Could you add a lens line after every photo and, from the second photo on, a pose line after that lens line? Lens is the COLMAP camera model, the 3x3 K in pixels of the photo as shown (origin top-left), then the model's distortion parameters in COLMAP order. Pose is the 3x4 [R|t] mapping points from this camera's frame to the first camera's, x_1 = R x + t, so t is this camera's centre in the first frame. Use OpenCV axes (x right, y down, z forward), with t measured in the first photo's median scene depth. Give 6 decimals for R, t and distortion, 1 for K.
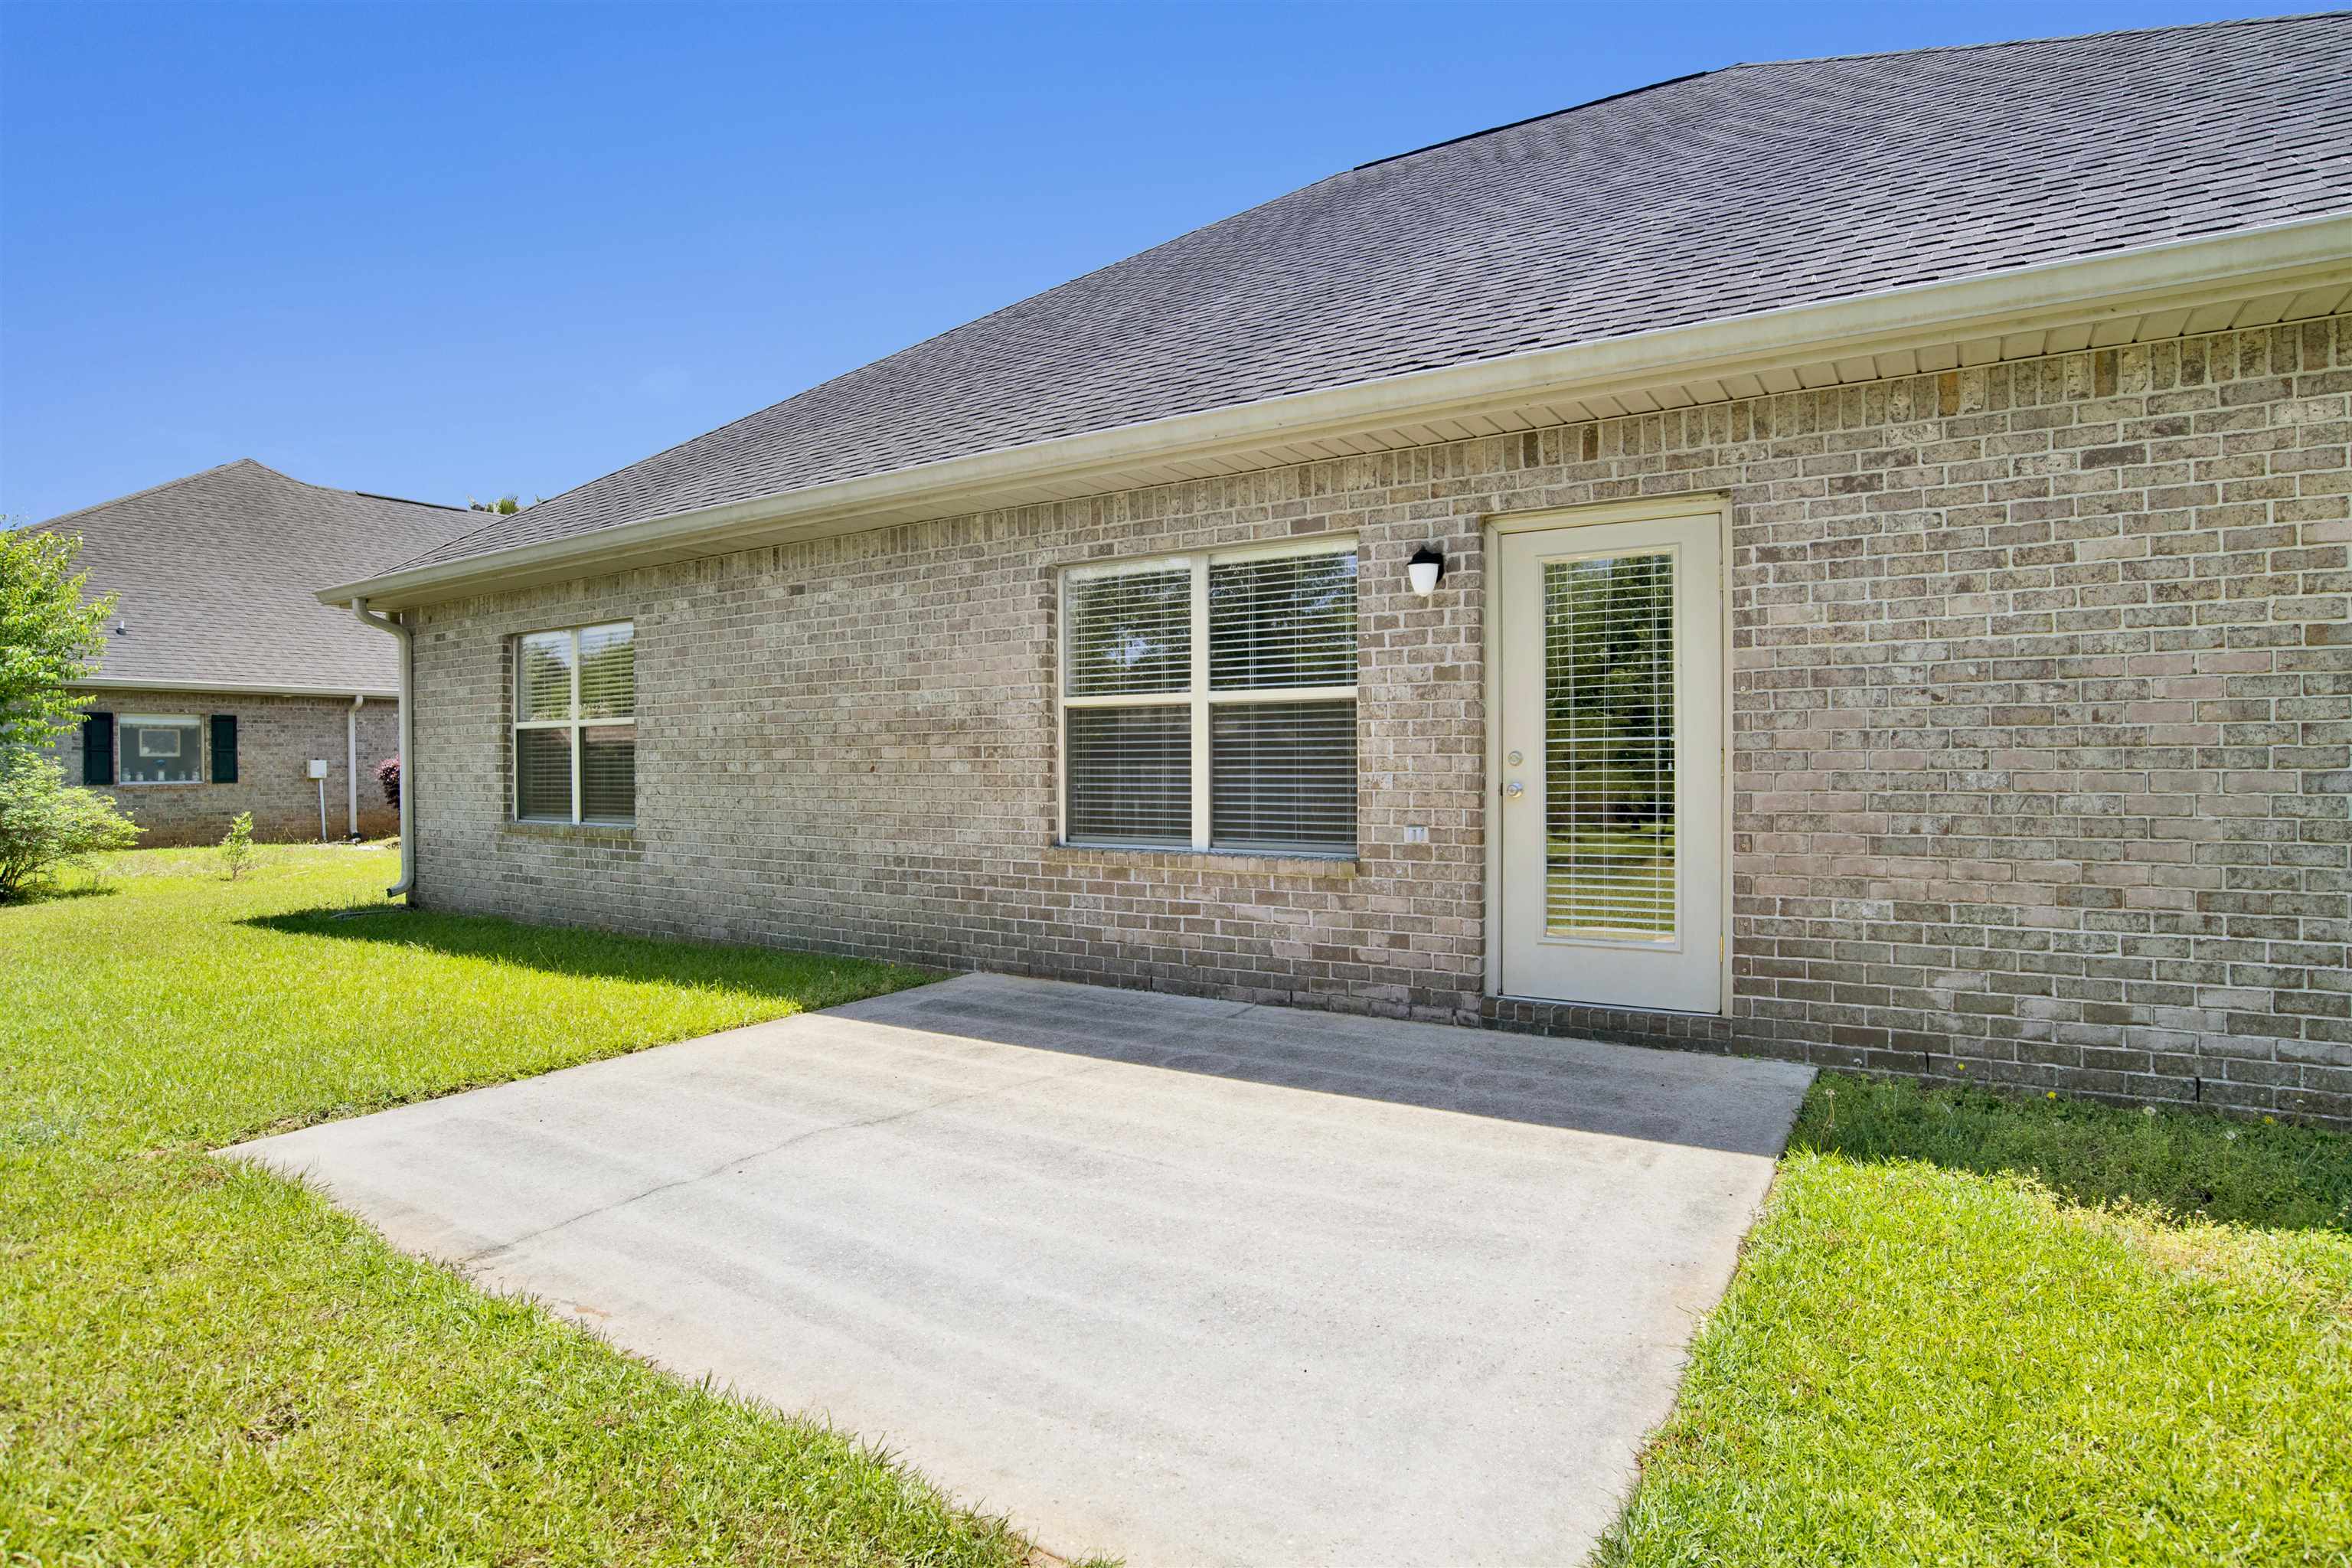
lens RADIAL K [[1245.0, 0, 1190.3], [0, 1245.0, 780.0], [0, 0, 1]] dist [-0.066118, 0.021072]
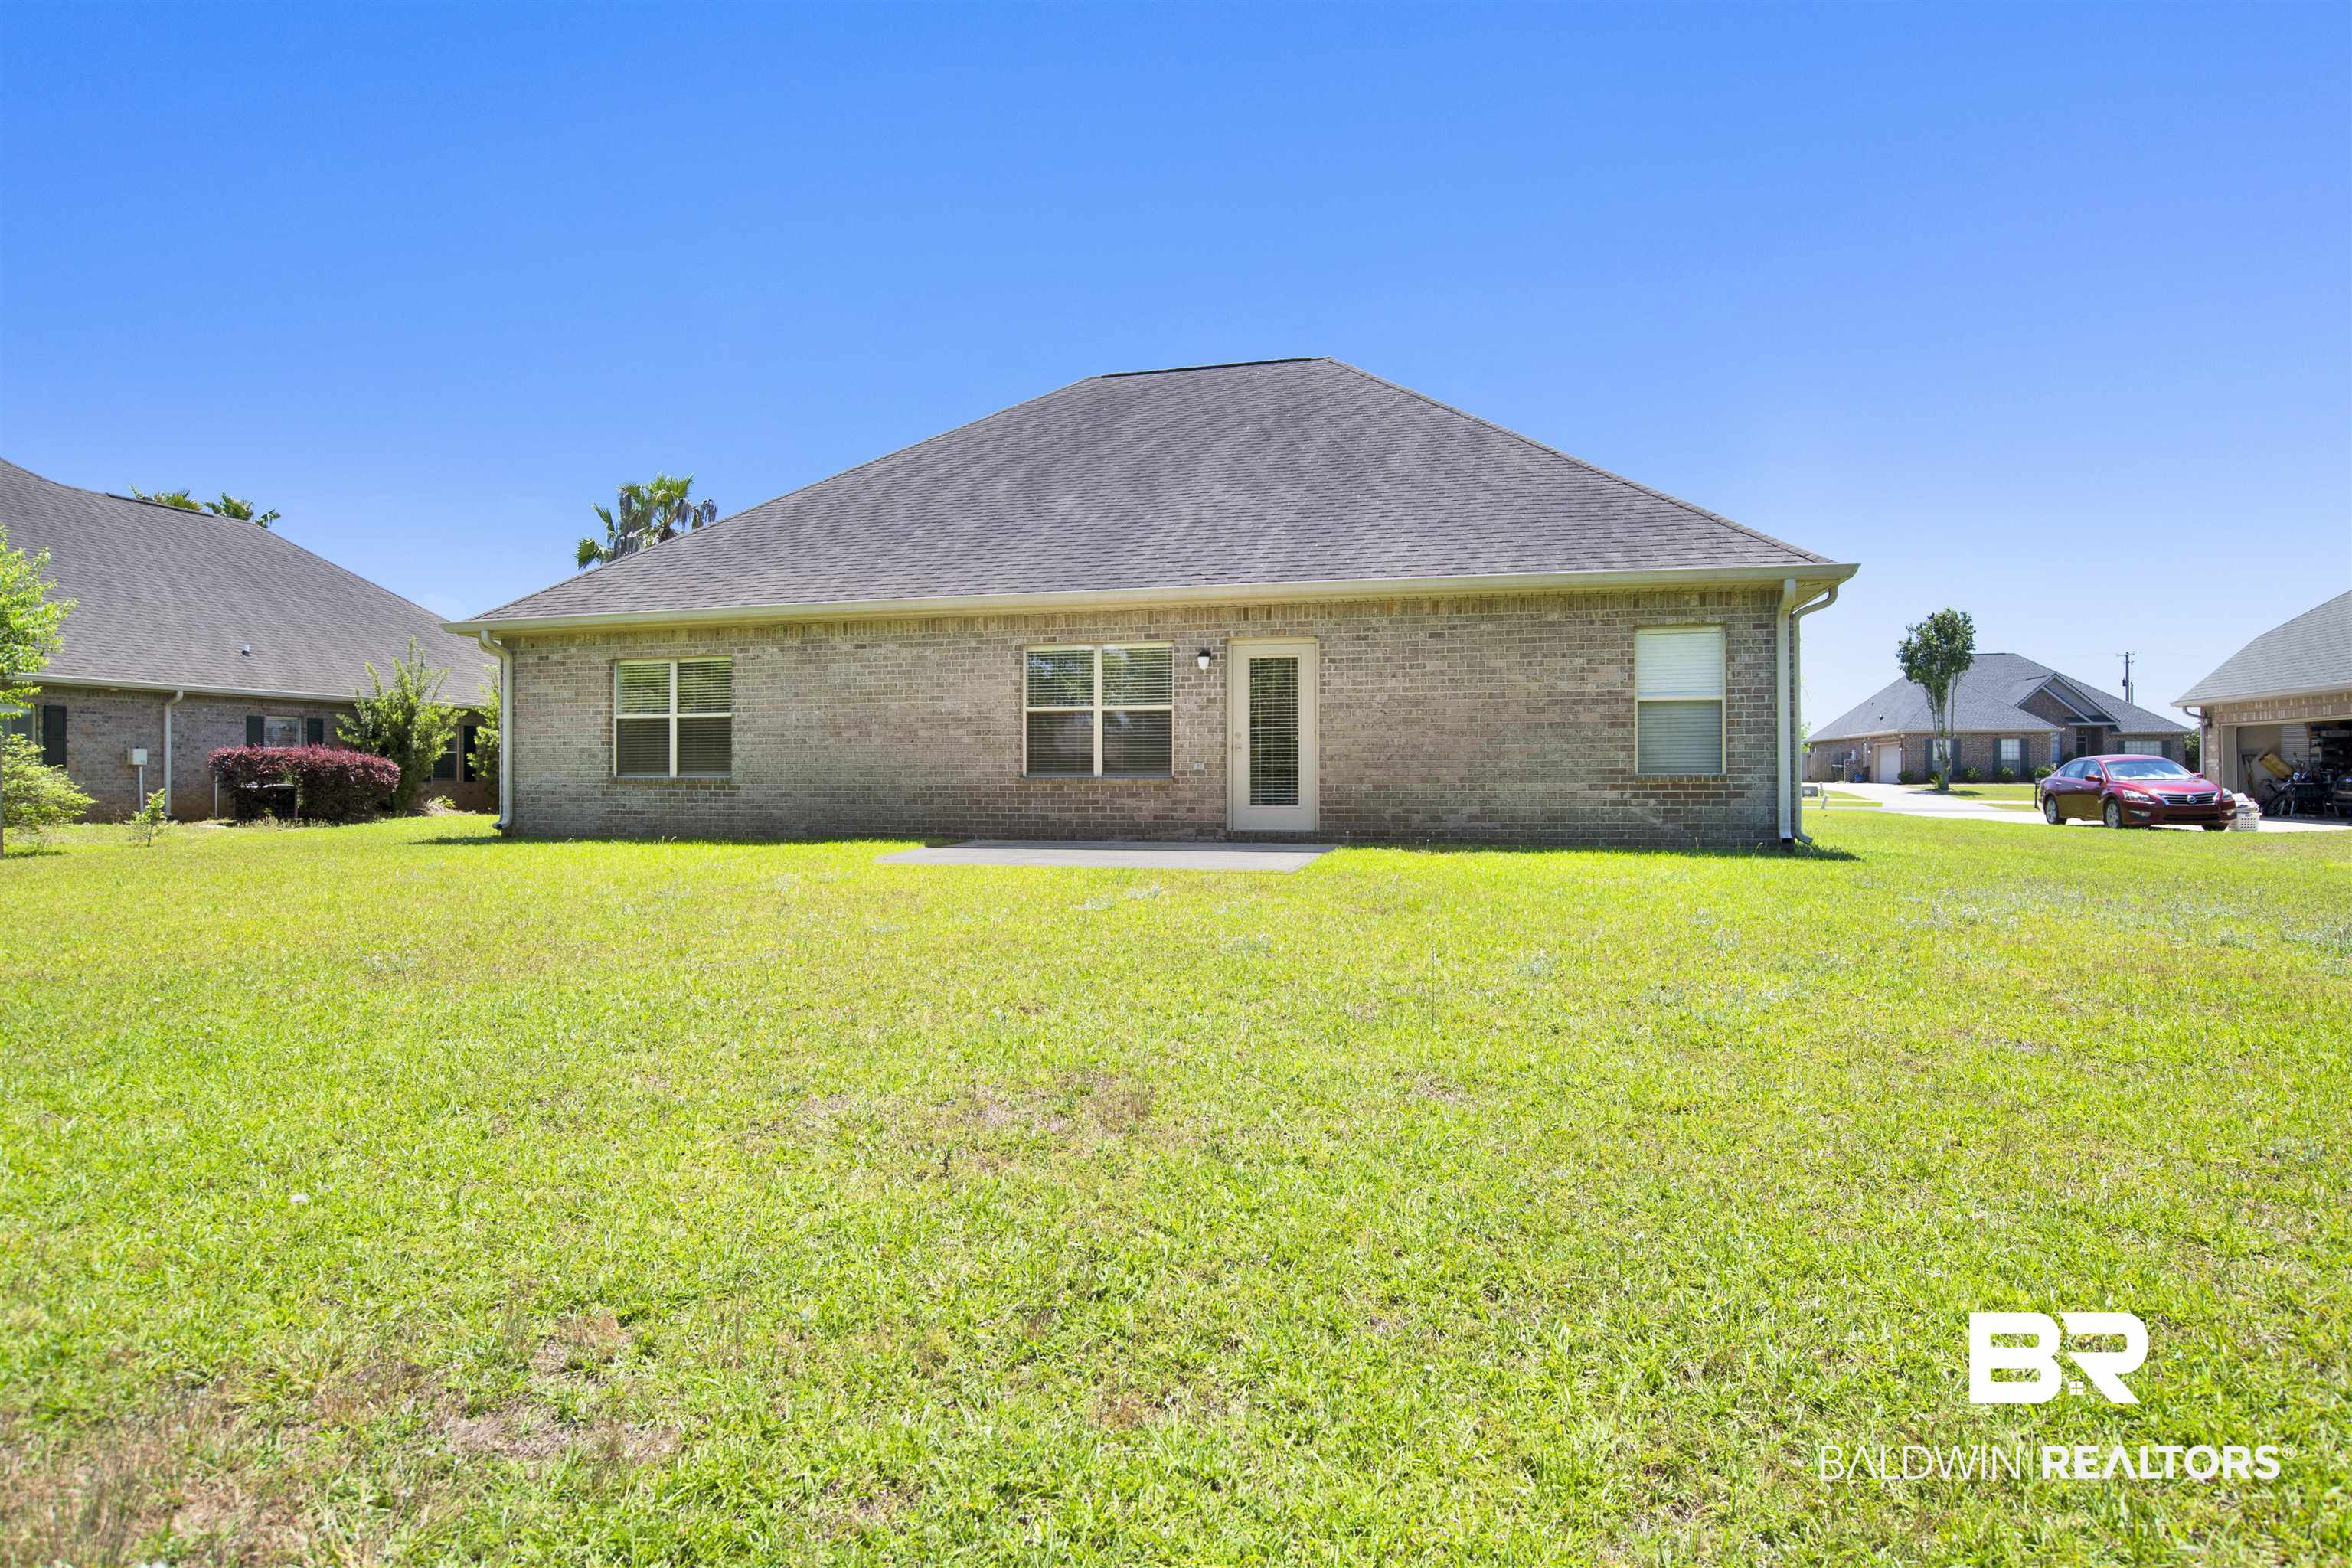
lens RADIAL K [[1245.0, 0, 1177.8], [0, 1245.0, 781.8], [0, 0, 1]] dist [-0.066118, 0.021072]
pose [[0.956898, 0.004494, 0.290390, -0.514724], [-0.001496, 0.999943, -0.010546, 0.091026], [-0.290421, 0.009657, 0.956850, -1.207247]]
